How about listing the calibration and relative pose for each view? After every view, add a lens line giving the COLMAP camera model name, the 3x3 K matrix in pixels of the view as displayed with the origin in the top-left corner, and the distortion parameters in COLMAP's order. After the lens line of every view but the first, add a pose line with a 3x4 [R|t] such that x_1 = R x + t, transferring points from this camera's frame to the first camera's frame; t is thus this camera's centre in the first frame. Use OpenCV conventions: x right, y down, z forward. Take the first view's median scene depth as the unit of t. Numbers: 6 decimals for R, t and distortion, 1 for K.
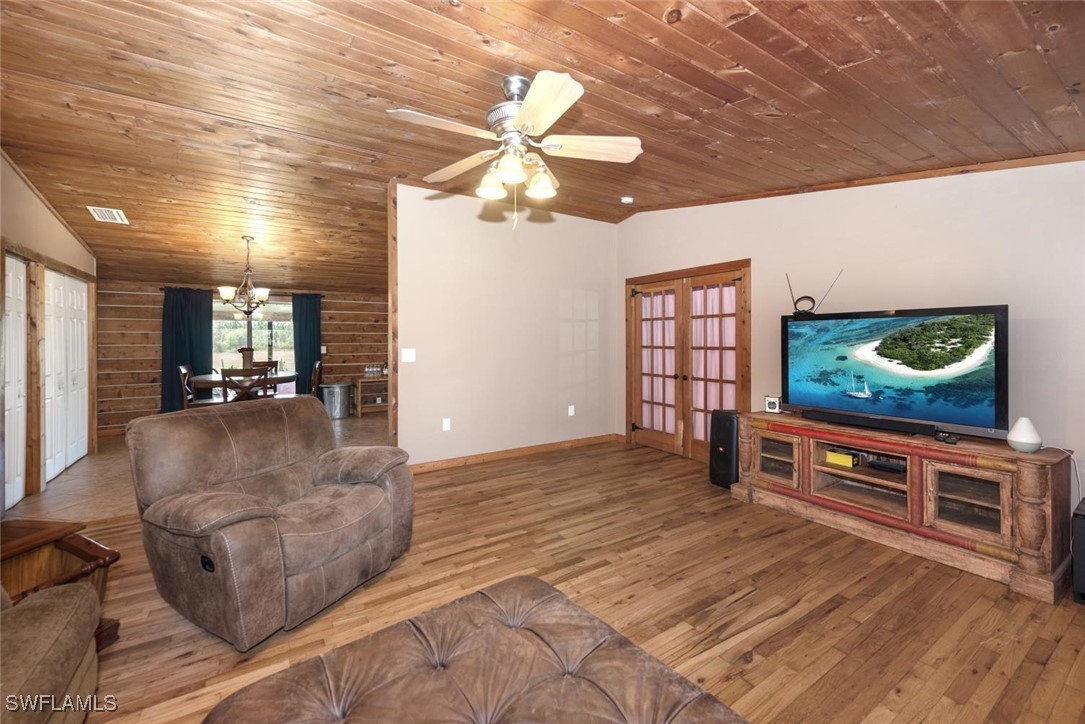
lens RADIAL K [[427.5, 0, 533.3], [0, 427.5, 337.9], [0, 0, 1]] dist [-0.000184, -0.000380]
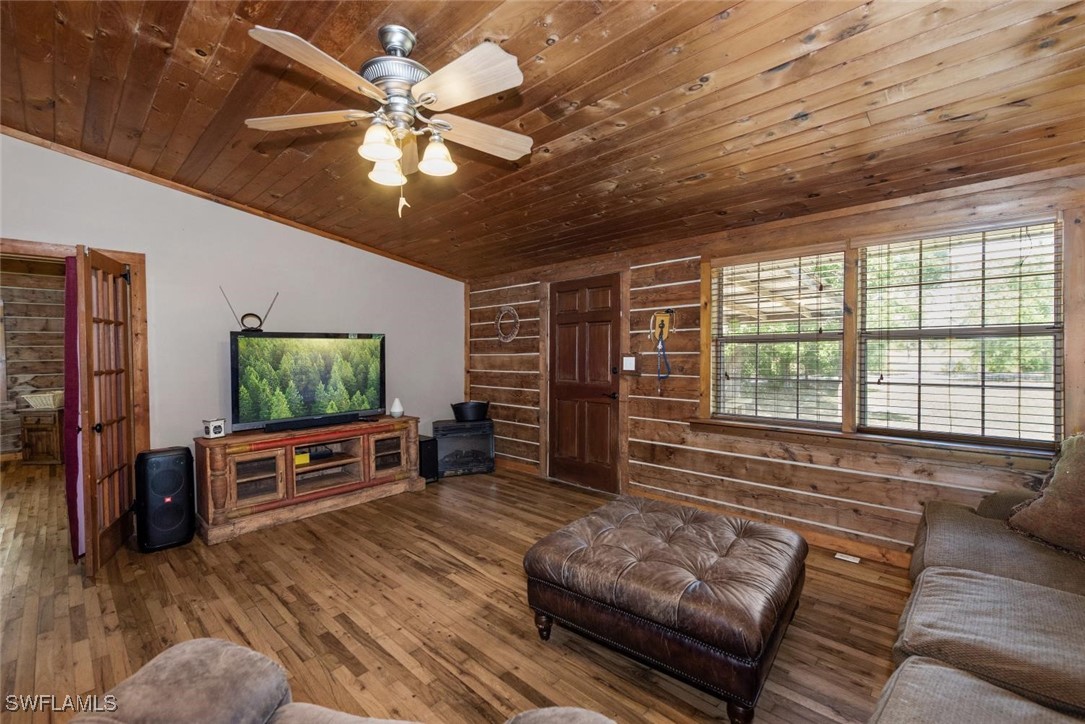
lens RADIAL K [[469.3, 0, 547.3], [0, 469.3, 358.7], [0, 0, 1]] dist [0.005189, -0.000473]
pose [[-0.250407, -0.012500, 0.968060, -0.735765], [0.009018, 0.999843, 0.015243, -0.001942], [-0.968099, 0.012547, -0.250255, 0.723109]]
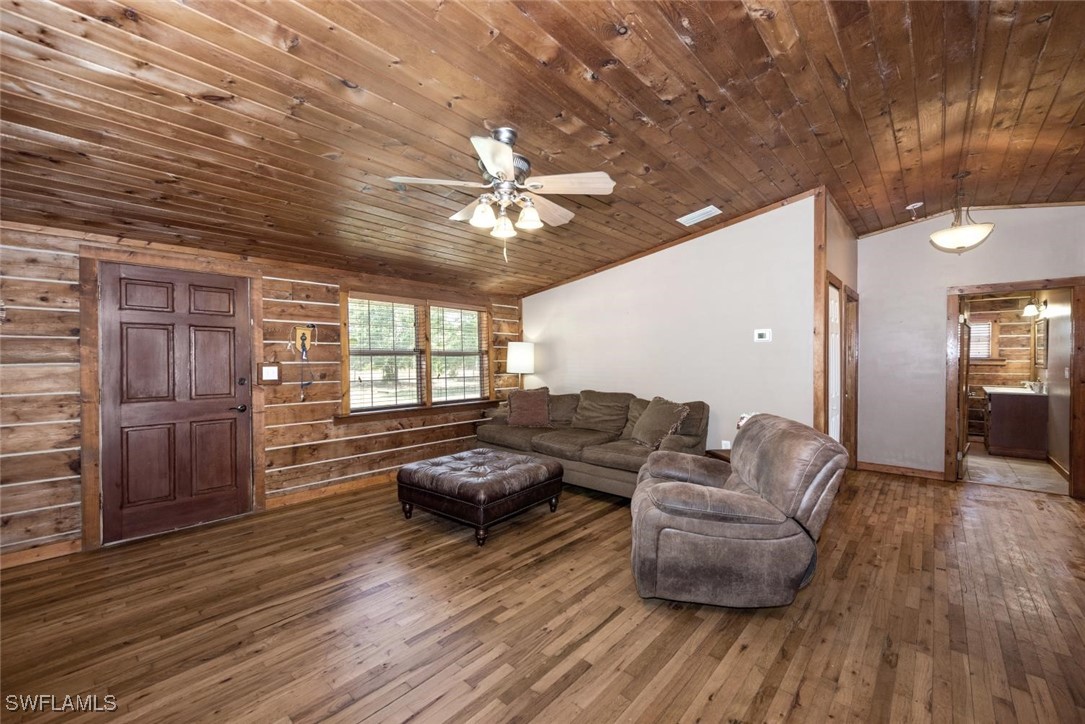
lens RADIAL K [[427.5, 0, 539.3], [0, 427.5, 367.8], [0, 0, 1]] dist [-0.000184, -0.000380]
pose [[-0.964421, 0.012019, -0.264096, 0.125705], [0.007725, 0.999821, 0.017290, 0.003829], [0.264257, 0.014635, -0.964341, 1.591515]]
